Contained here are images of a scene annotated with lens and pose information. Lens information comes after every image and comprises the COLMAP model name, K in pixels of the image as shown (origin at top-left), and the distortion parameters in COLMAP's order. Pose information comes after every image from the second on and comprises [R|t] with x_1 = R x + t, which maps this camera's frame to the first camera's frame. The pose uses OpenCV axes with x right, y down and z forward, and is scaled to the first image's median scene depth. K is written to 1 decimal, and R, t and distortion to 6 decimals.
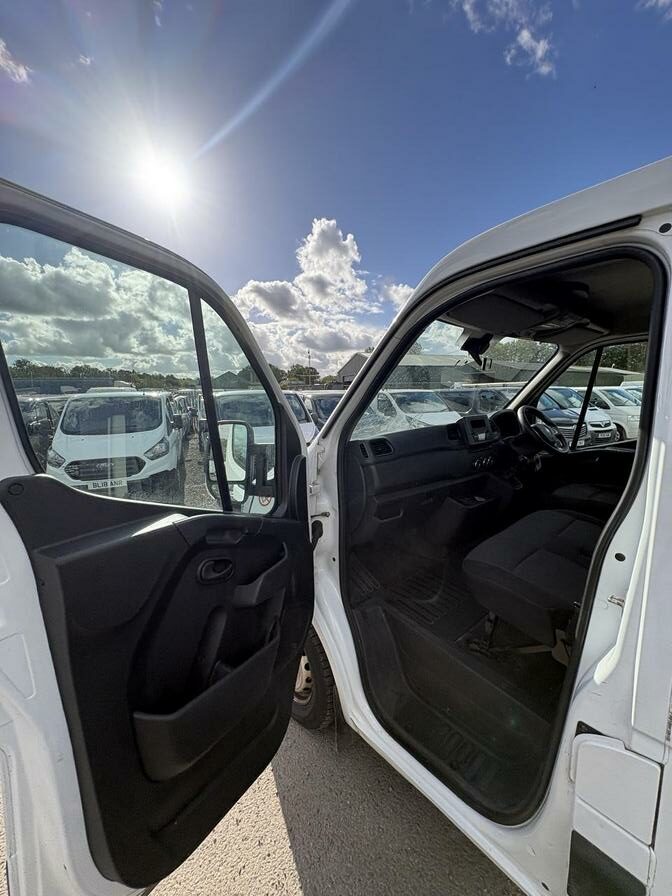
lens RADIAL K [[360.1, 0, 335.6], [0, 360.1, 449.3], [0, 0, 1]] dist [-0.002762, 0.000525]
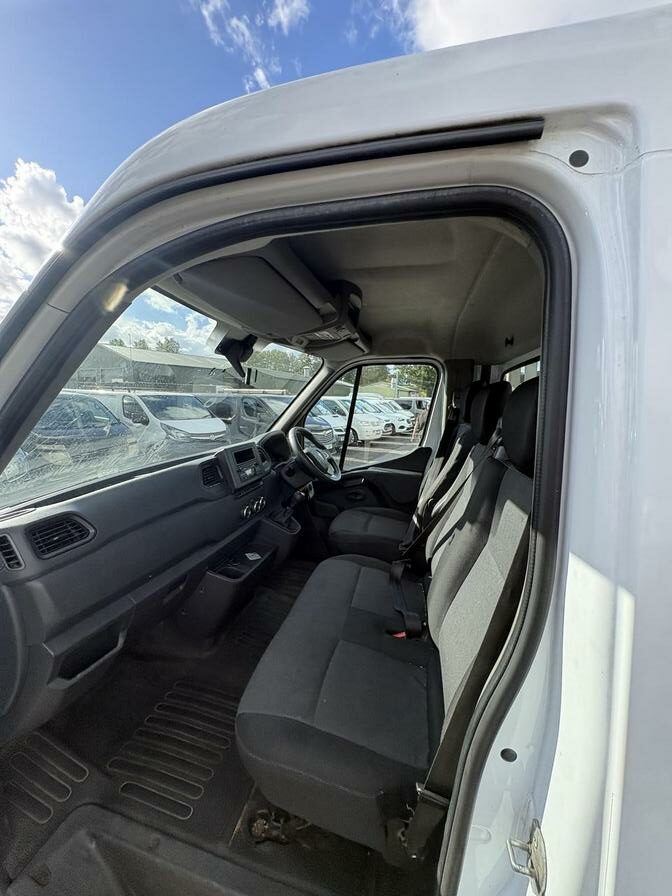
lens RADIAL K [[360.1, 0, 335.6], [0, 360.1, 449.3], [0, 0, 1]] dist [-0.002762, 0.000525]
pose [[0.807534, -0.047888, 0.587874, 0.107008], [0.052734, 0.998569, 0.008906, -0.076495], [-0.587459, 0.023809, 0.808903, 0.276237]]
